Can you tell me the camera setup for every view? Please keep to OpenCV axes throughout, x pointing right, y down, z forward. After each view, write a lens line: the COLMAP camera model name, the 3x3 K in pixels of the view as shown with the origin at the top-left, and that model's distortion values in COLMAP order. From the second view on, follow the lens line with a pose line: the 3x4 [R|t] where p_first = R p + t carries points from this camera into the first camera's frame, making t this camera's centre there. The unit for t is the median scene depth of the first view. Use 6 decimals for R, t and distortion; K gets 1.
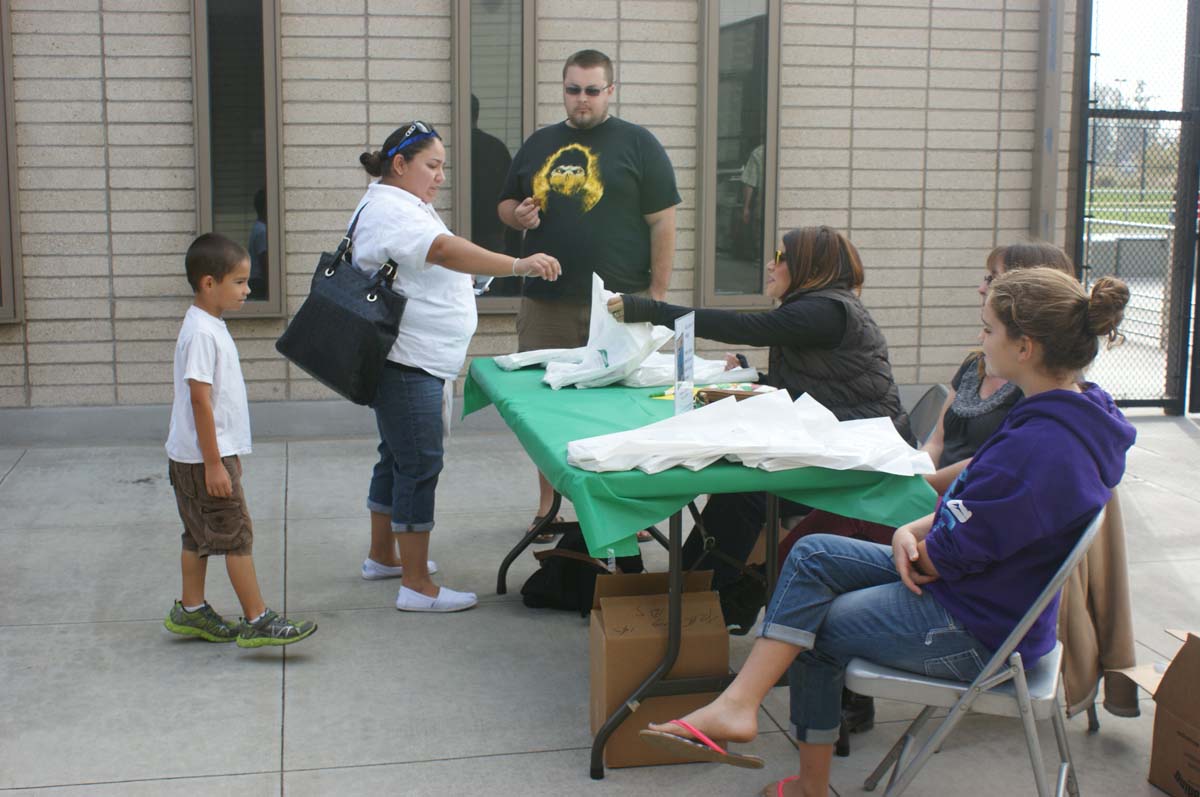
lens RADIAL K [[1577.6, 0, 600.0], [0, 1577.6, 398.5], [0, 0, 1]] dist [-0.057662, 0.086668]
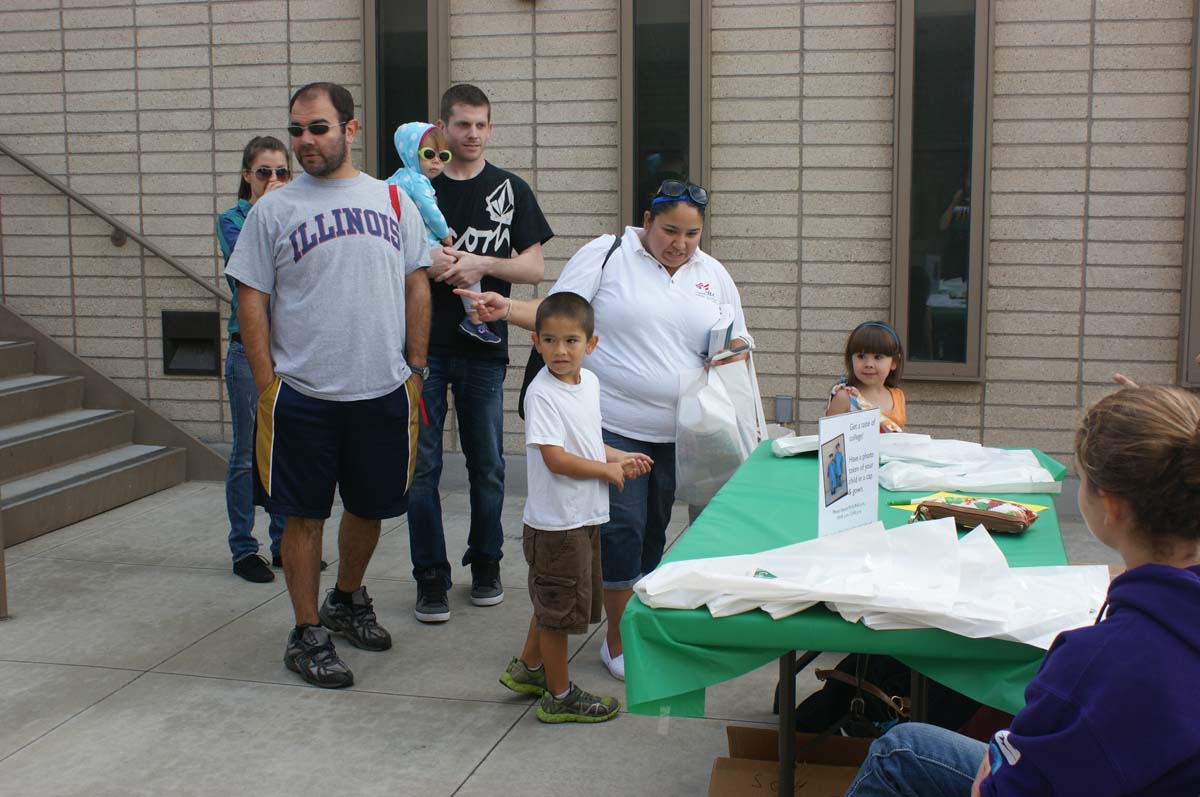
lens RADIAL K [[1577.6, 0, 600.0], [0, 1577.6, 398.5], [0, 0, 1]] dist [-0.057662, 0.086668]
pose [[0.905225, 0.051725, -0.421773, 0.146533], [-0.062188, 0.998003, -0.011078, -0.023332], [0.420357, 0.036257, 0.906634, 0.124466]]
